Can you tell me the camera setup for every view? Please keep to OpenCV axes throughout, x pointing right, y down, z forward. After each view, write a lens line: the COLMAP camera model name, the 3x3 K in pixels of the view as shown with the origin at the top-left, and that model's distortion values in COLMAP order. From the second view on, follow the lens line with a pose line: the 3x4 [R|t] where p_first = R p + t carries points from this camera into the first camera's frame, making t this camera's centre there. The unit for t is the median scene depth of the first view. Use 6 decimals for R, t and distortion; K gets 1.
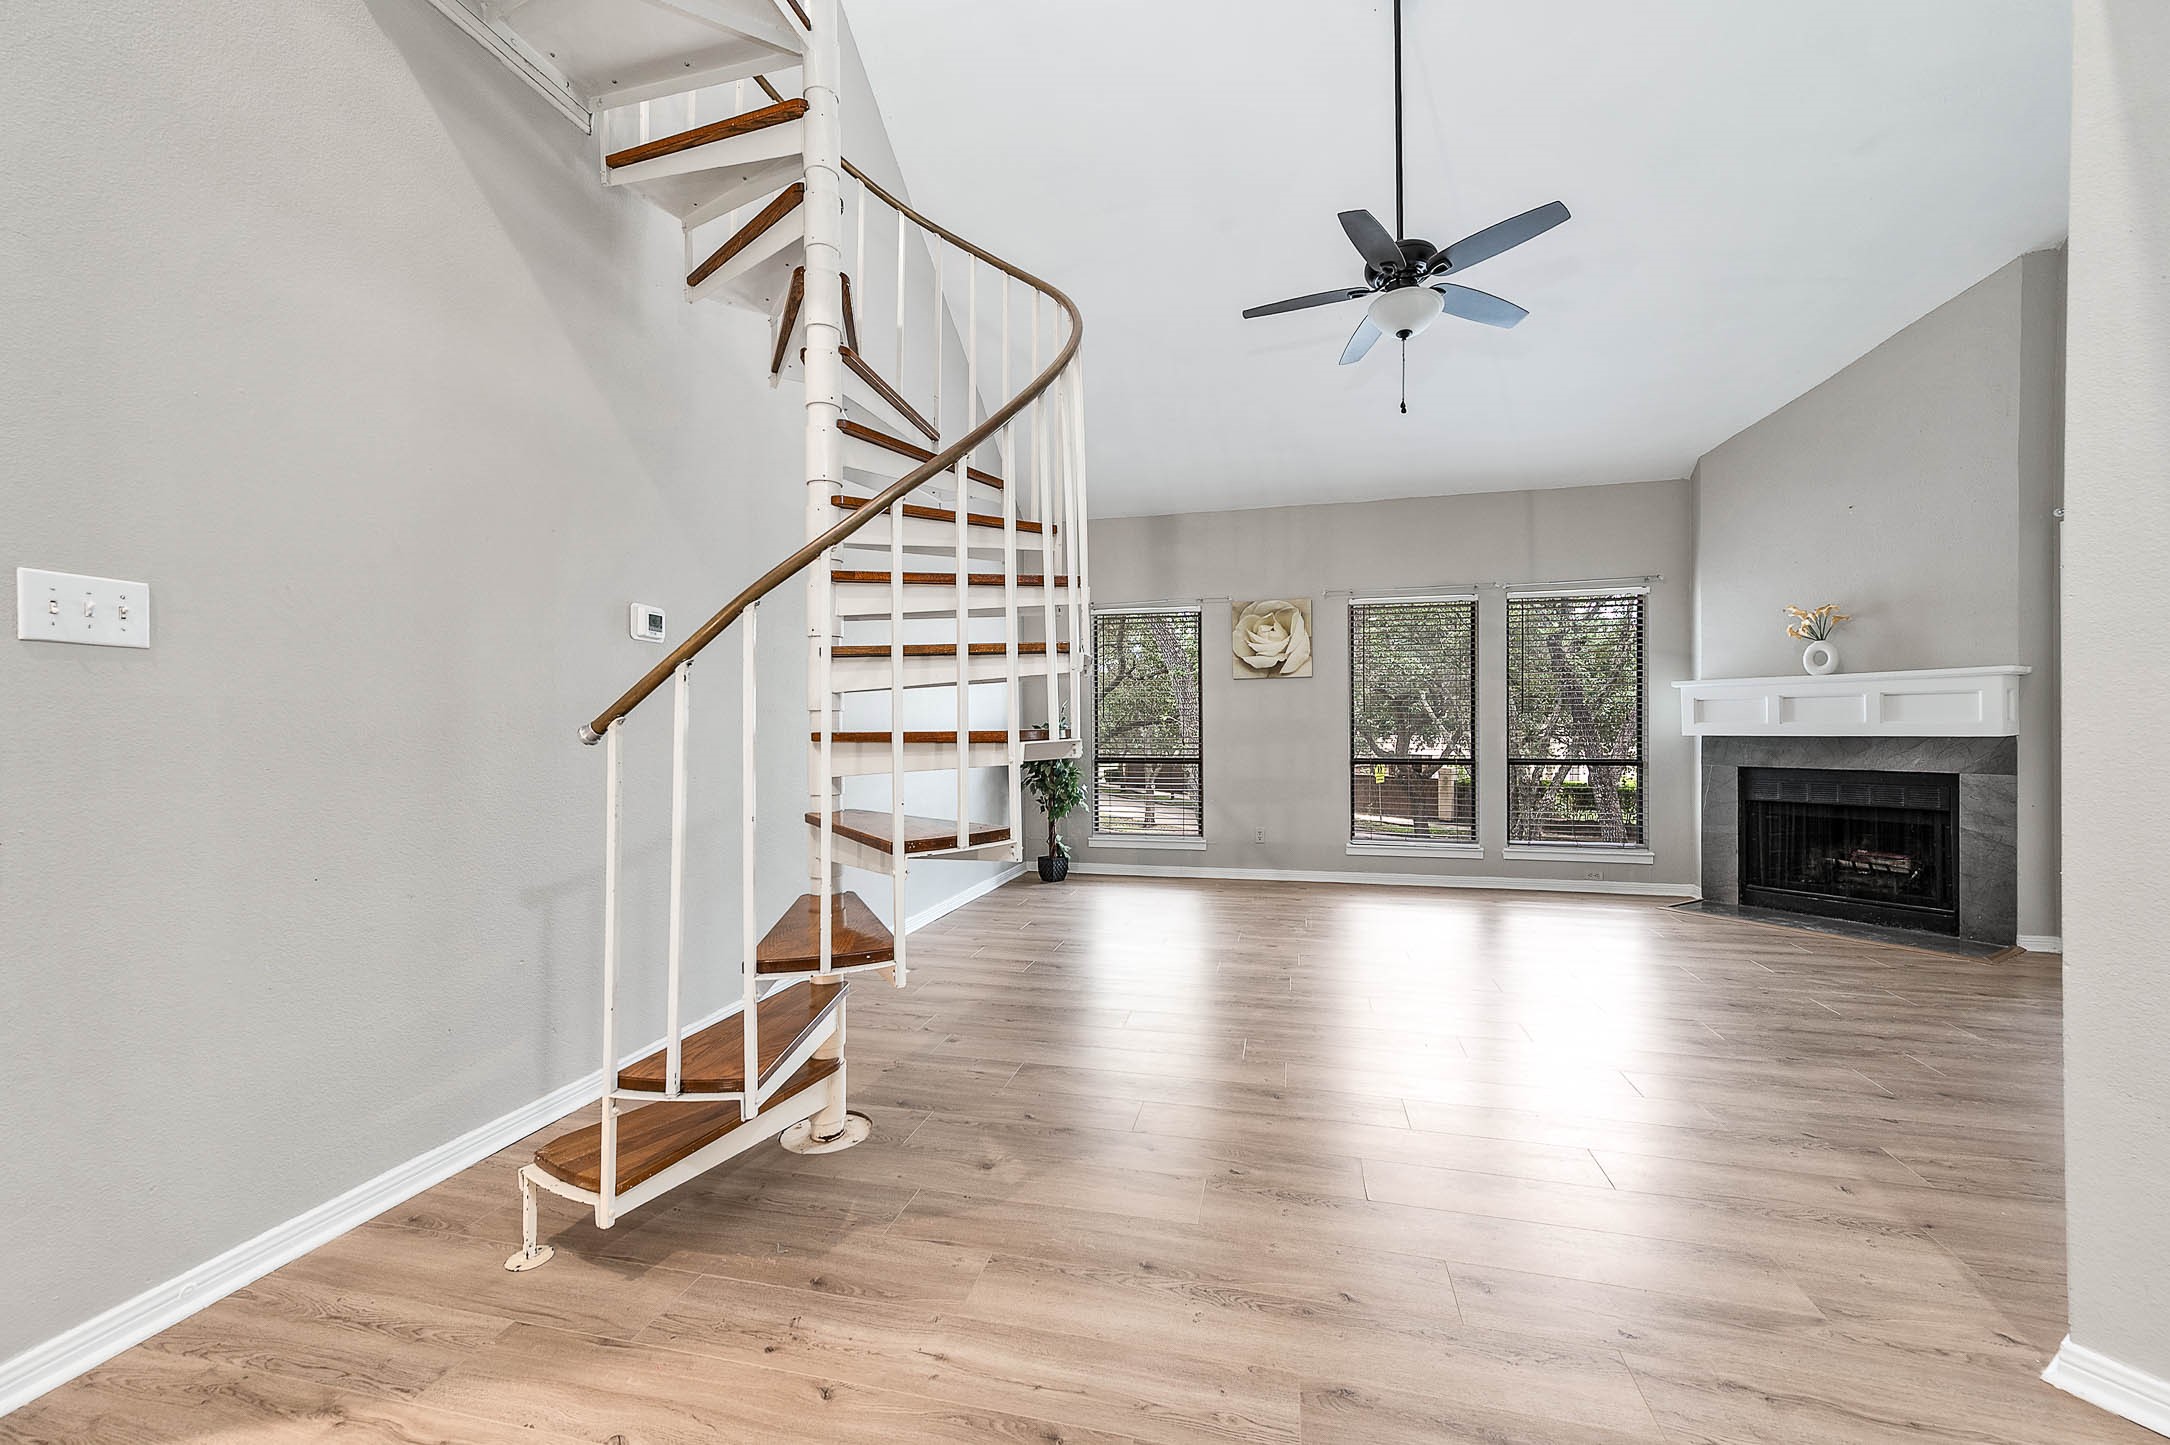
lens RADIAL K [[858.6, 0, 1095.3], [0, 858.6, 734.6], [0, 0, 1]] dist [0.017125, 0.000469]
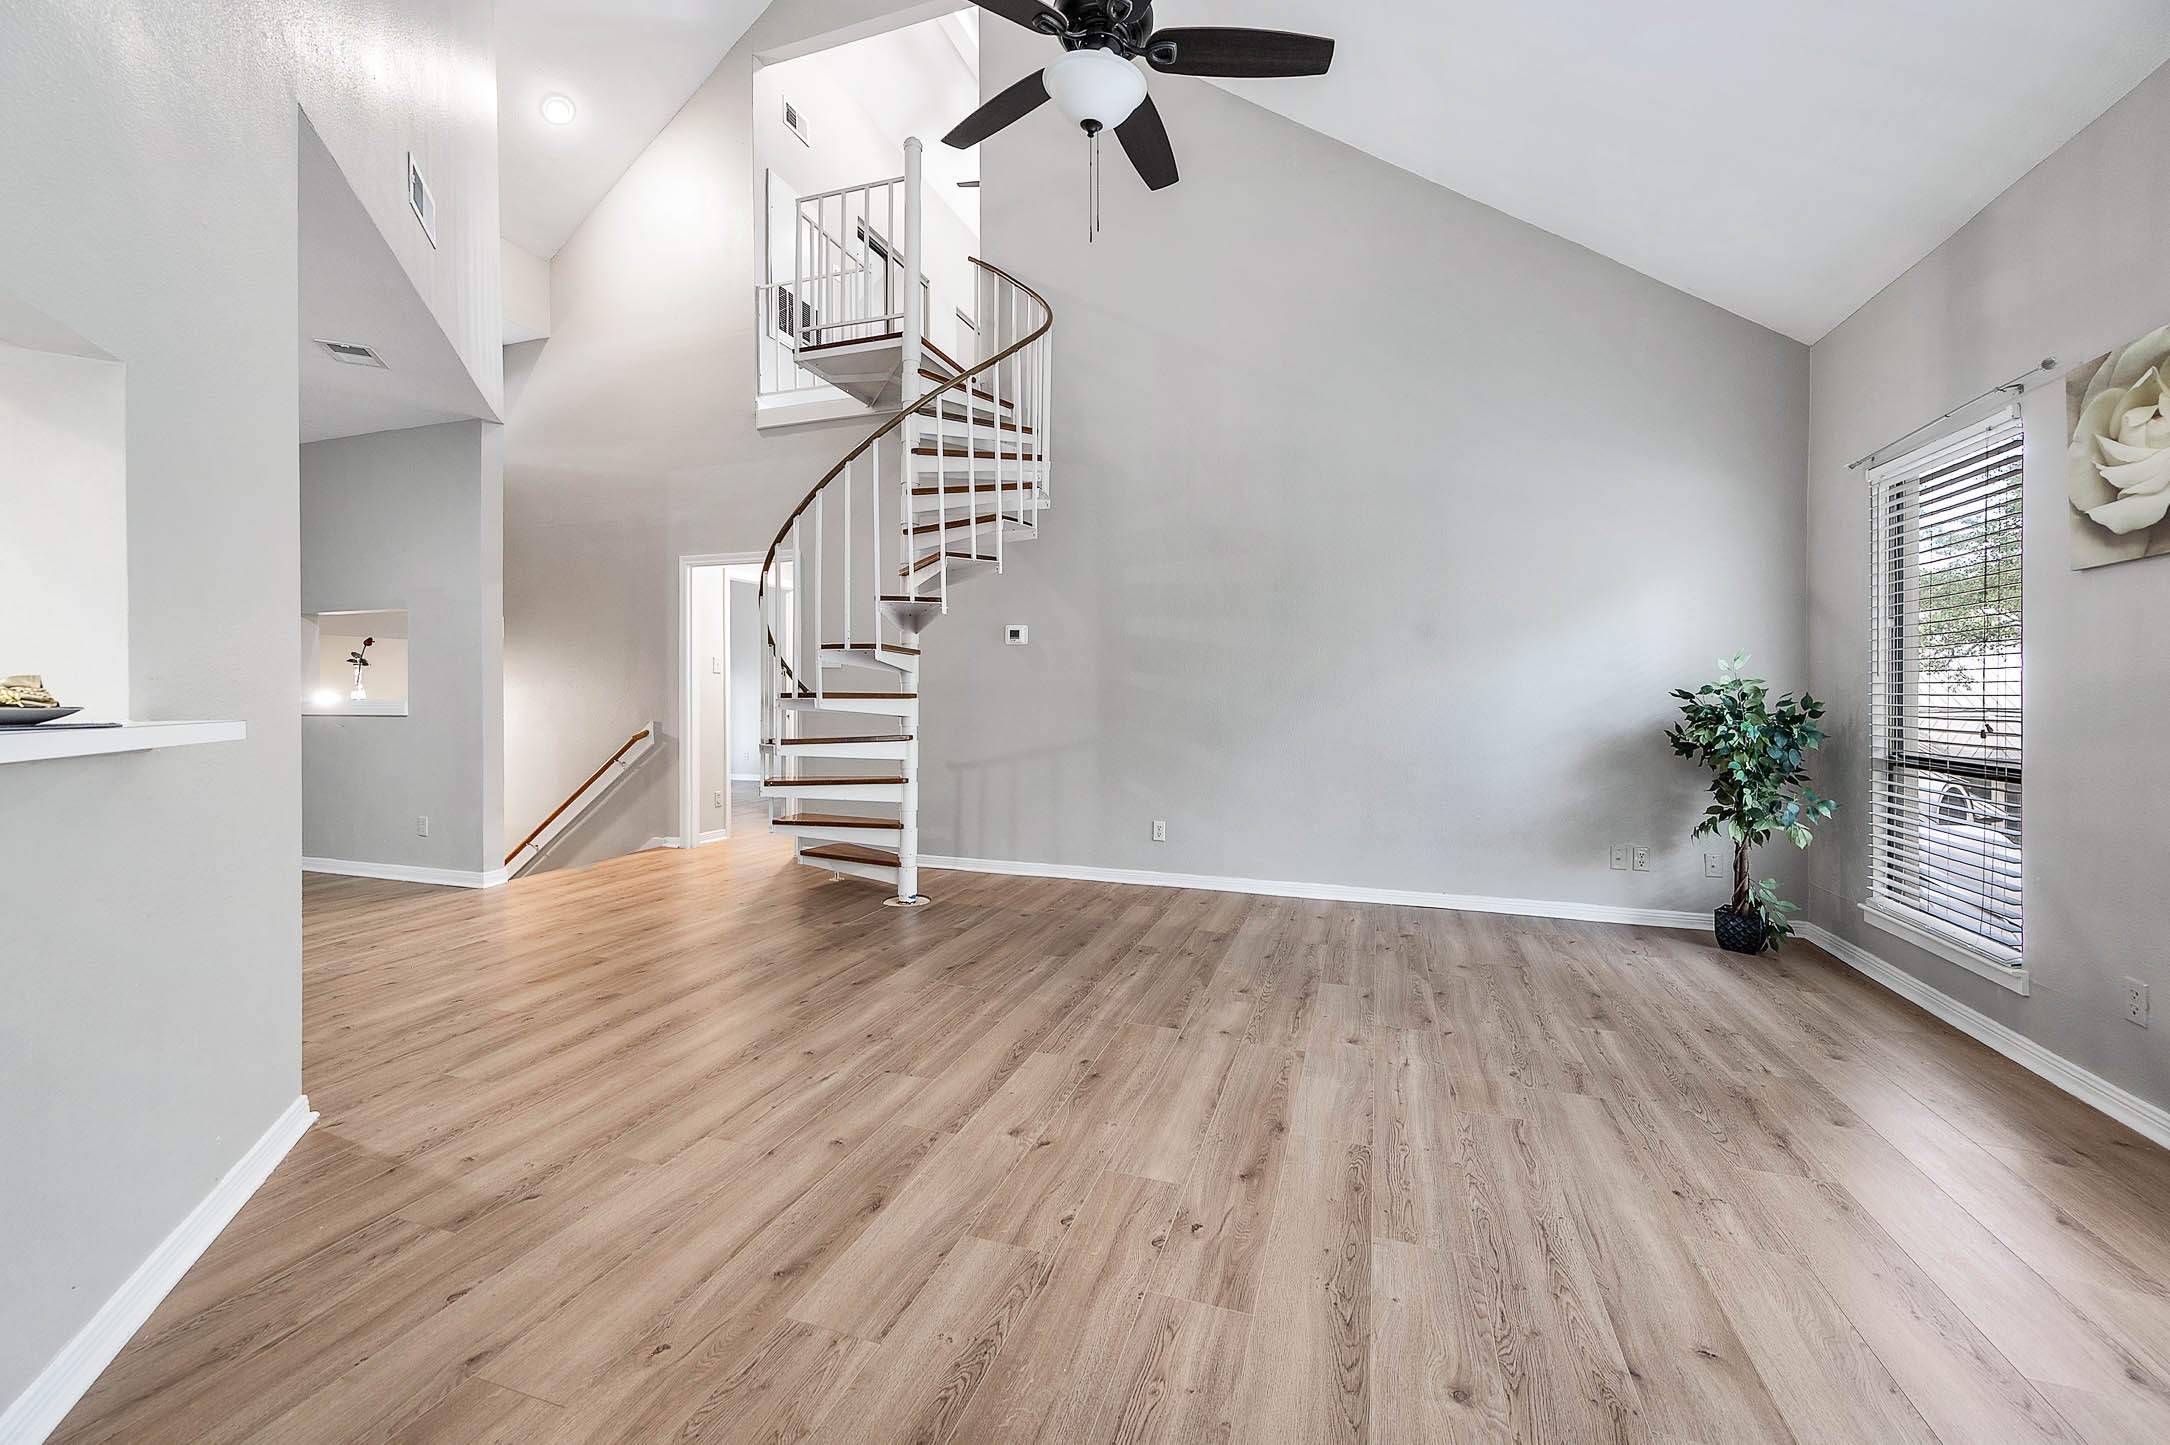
lens RADIAL K [[860.7, 0, 1089.5], [0, 860.7, 693.8], [0, 0, 1]] dist [0.020780, 0.000058]
pose [[-0.098503, 0.004782, -0.995125, 0.822703], [-0.007807, 0.999954, 0.005578, -0.012105], [0.995106, 0.008319, -0.098461, 0.831044]]
